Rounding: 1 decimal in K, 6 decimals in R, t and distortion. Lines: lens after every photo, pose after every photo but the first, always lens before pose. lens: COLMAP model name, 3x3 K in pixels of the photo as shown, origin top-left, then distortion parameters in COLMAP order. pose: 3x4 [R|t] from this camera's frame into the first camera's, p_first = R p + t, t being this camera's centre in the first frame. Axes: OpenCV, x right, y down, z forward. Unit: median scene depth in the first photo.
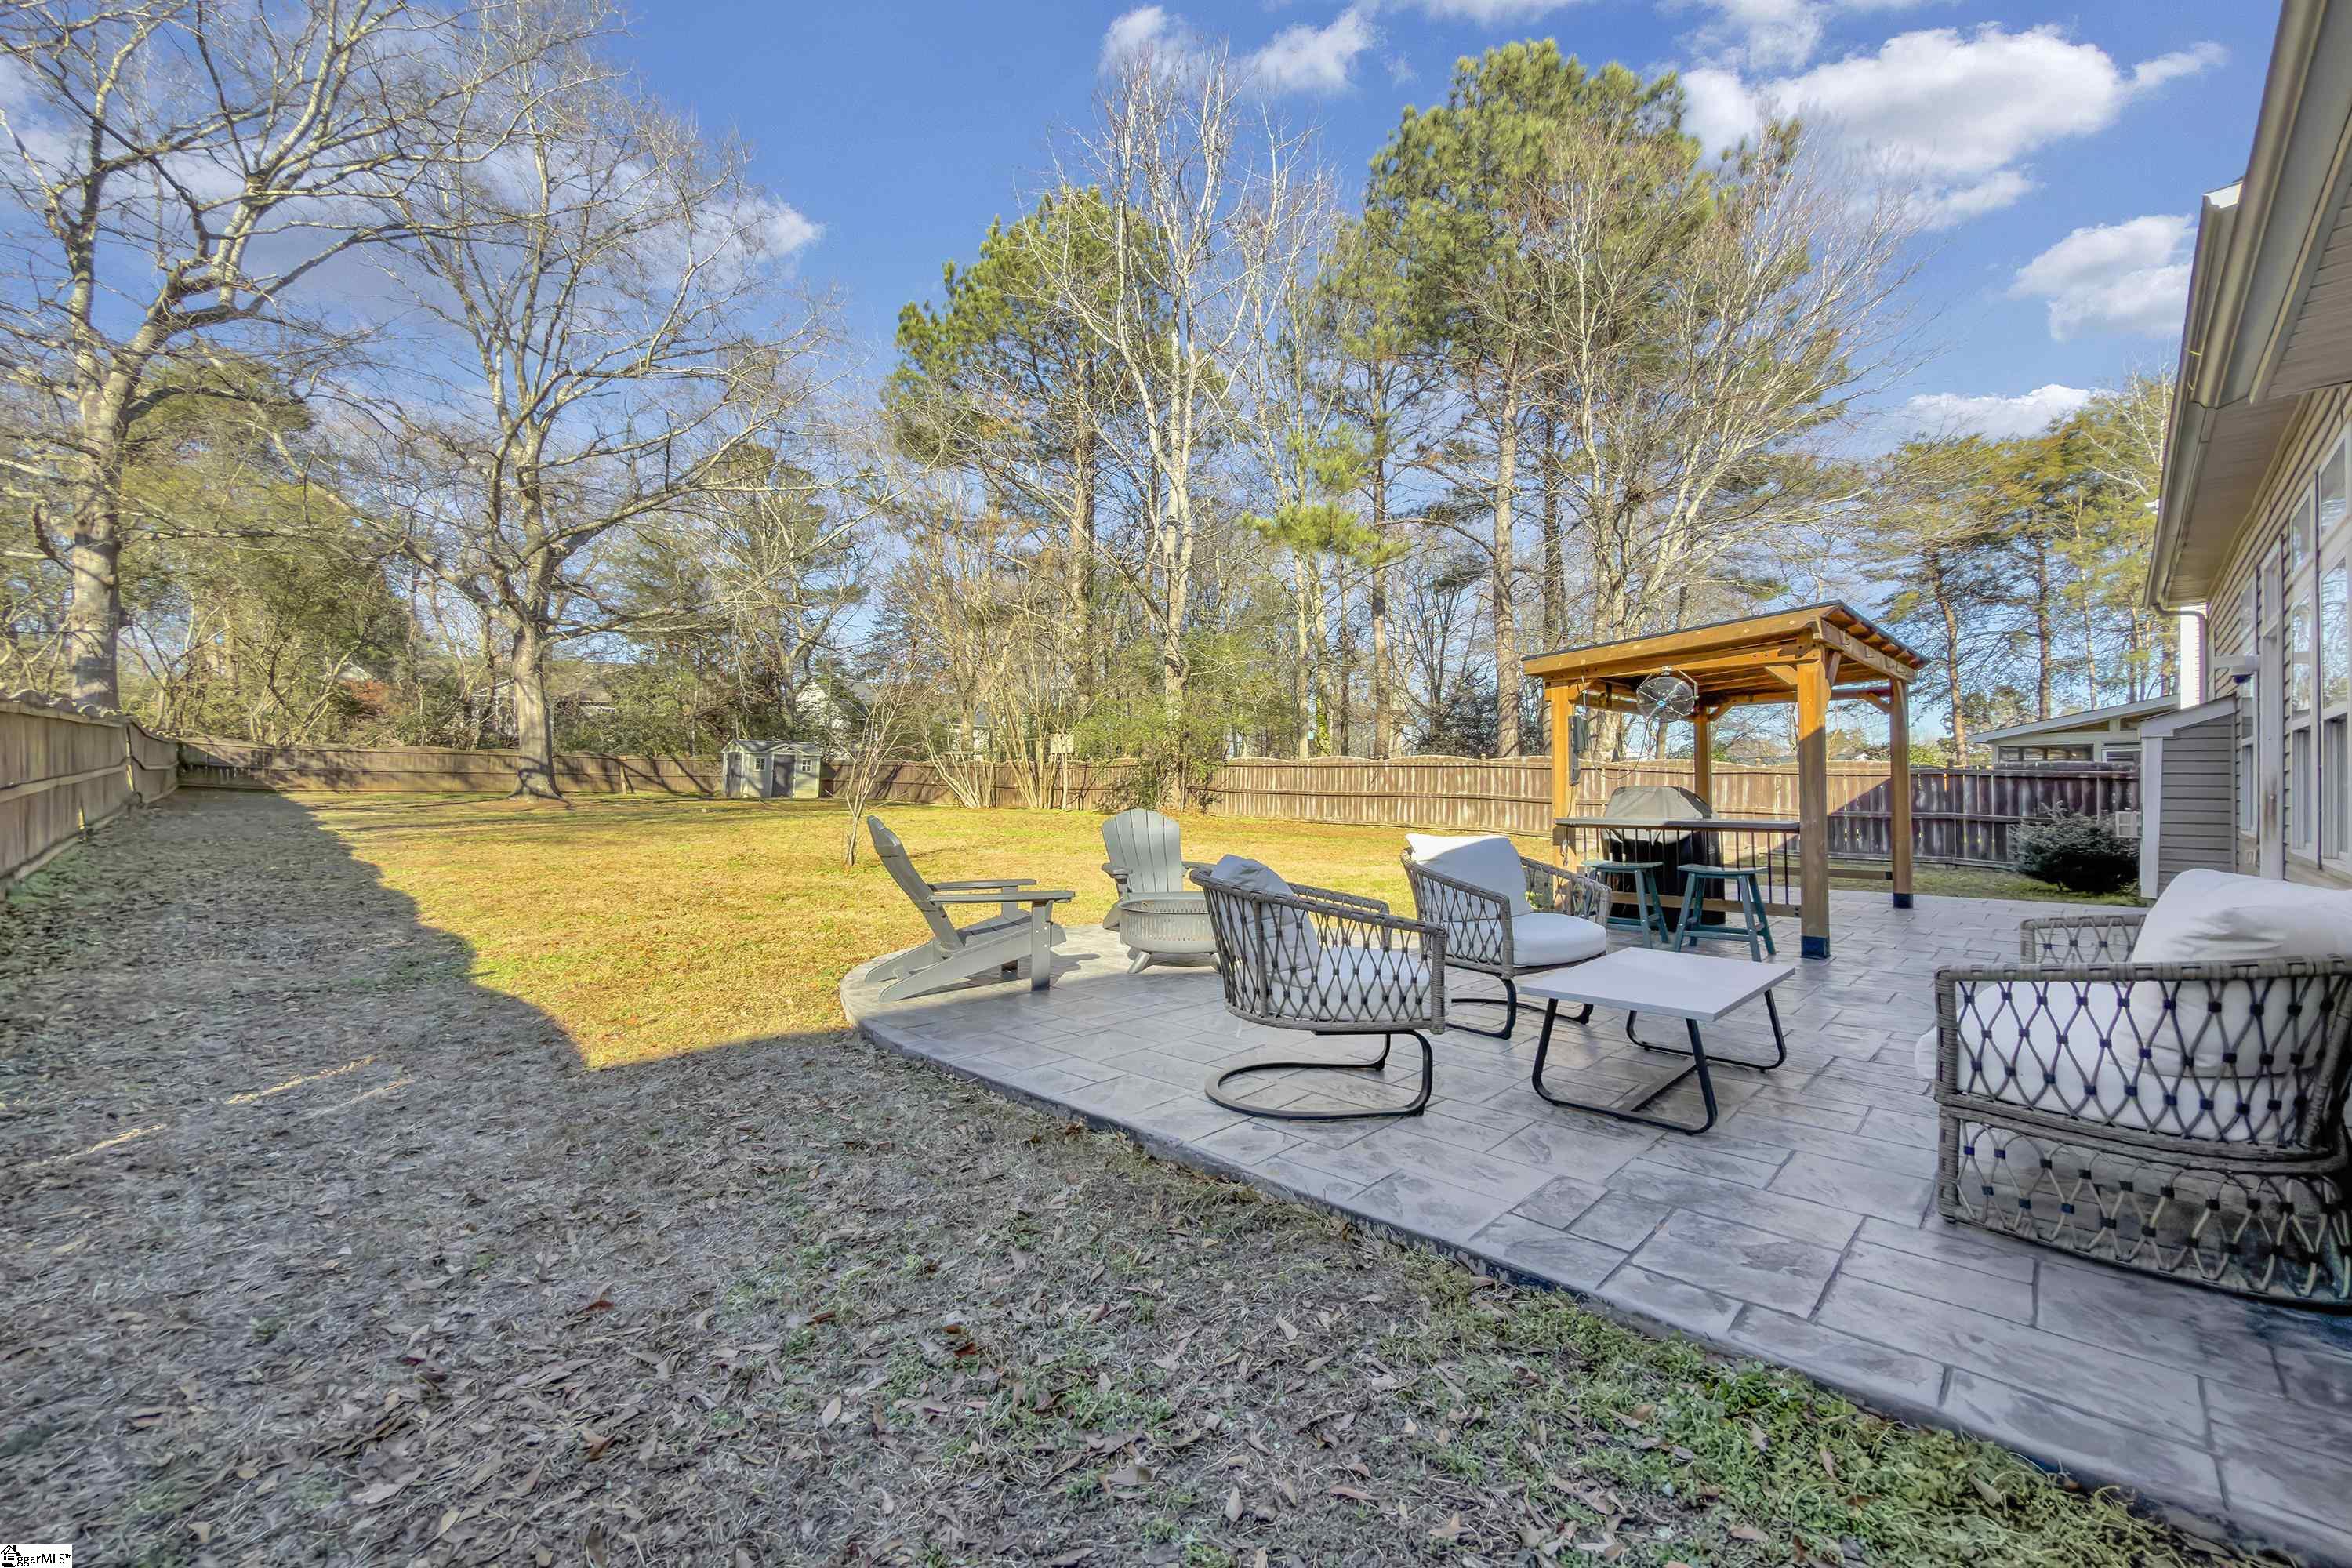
lens RADIAL K [[947.5, 0, 1176.0], [0, 947.5, 784.0], [0, 0, 1]] dist [-0.001654, -0.000540]
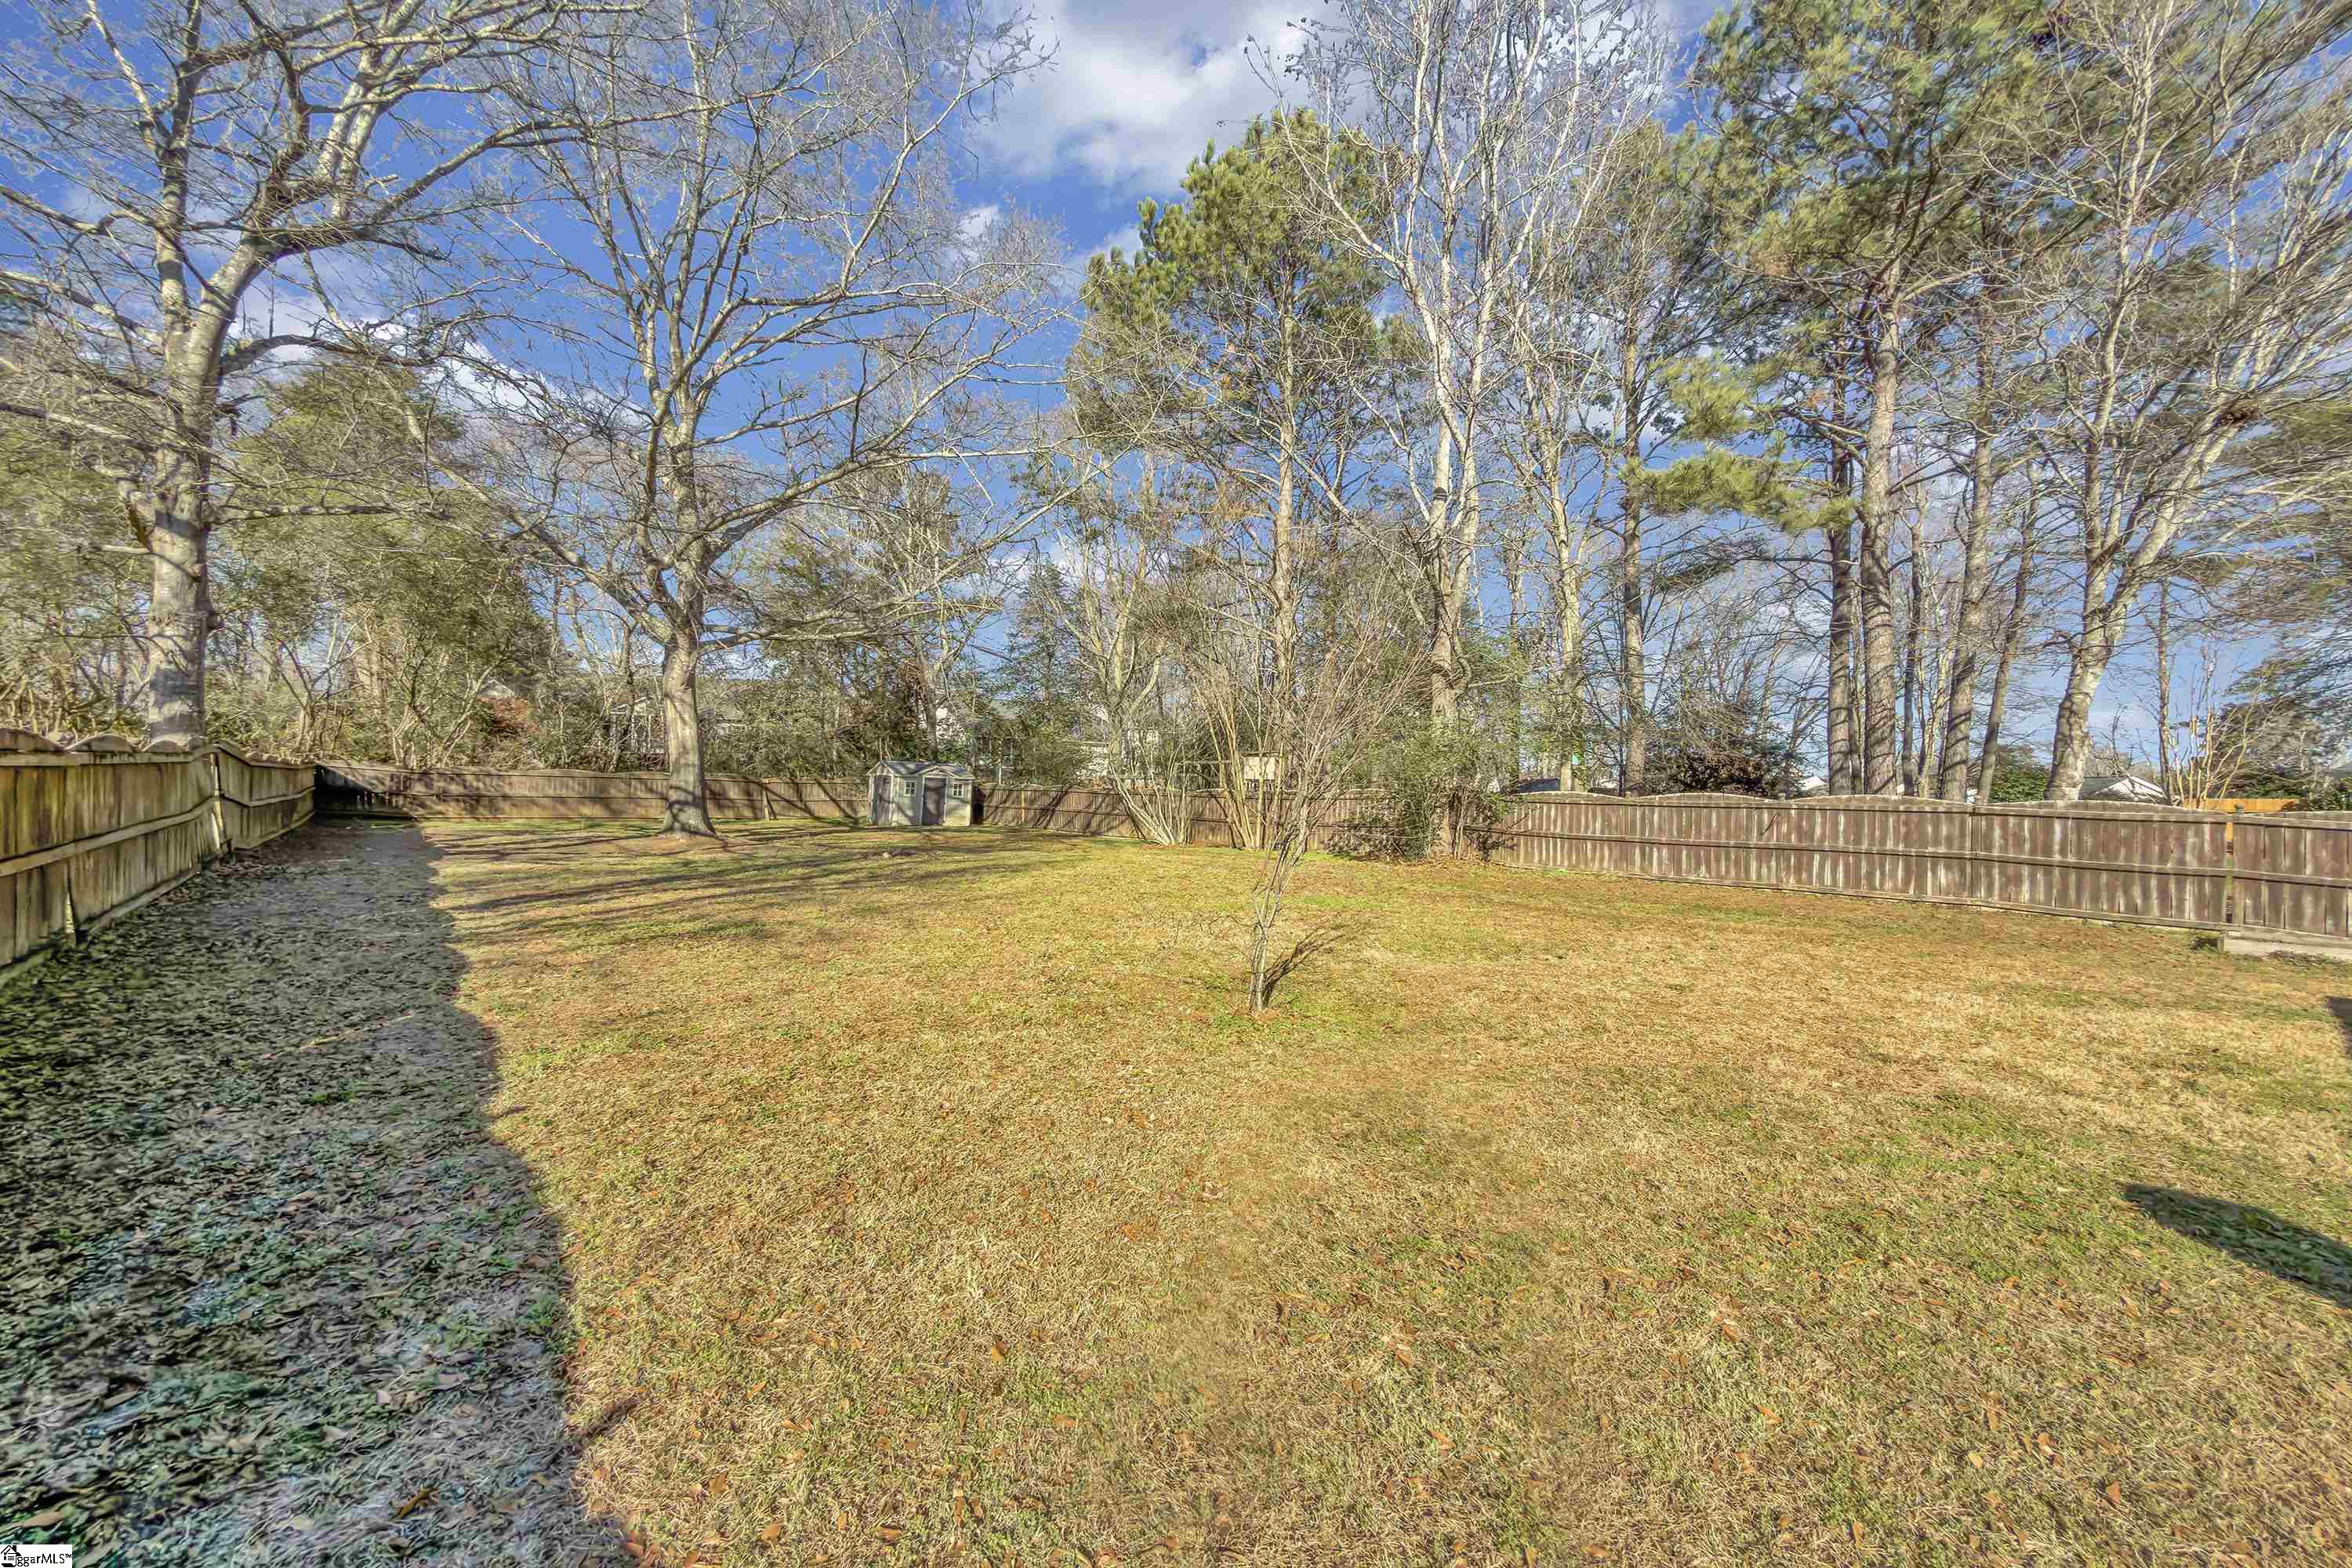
lens RADIAL K [[955.5, 0, 1173.0], [0, 955.5, 794.0], [0, 0, 1]] dist [-0.001024, 0.000335]
pose [[0.994767, 0.005804, -0.102000, -0.122469], [-0.006384, 0.999965, -0.005363, -0.016145], [0.101965, 0.005986, 0.994770, 0.150037]]
